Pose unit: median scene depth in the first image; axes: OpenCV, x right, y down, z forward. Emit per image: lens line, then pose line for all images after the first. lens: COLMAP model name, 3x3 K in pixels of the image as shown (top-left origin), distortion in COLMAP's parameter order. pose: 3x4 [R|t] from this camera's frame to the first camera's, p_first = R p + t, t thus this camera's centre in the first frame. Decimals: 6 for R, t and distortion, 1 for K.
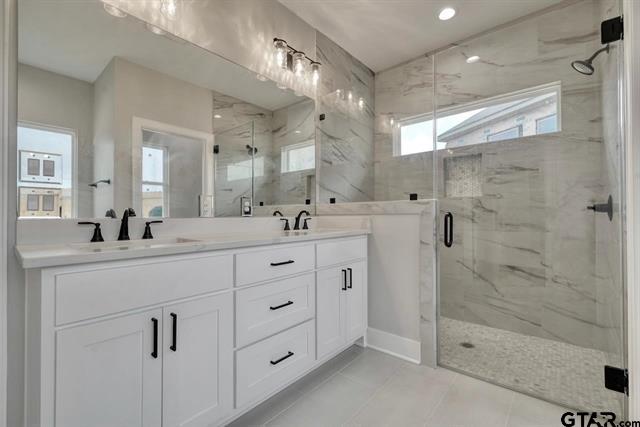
lens RADIAL K [[279.6, 0, 320.0], [0, 279.6, 213.5], [0, 0, 1]] dist [0.000281, -0.000176]
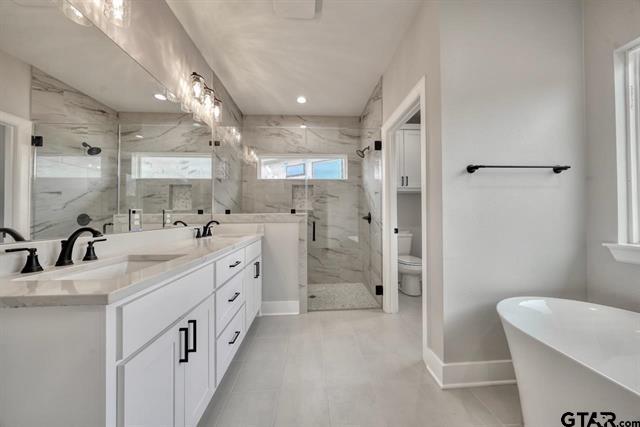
lens RADIAL K [[217.4, 0, 320.0], [0, 217.4, 213.5], [0, 0, 1]] dist [0.000951, 0.000108]
pose [[0.720536, 0.004782, 0.693401, -0.337563], [-0.000438, 0.999979, -0.006440, -0.031638], [-0.693418, 0.004336, 0.720523, -0.002038]]
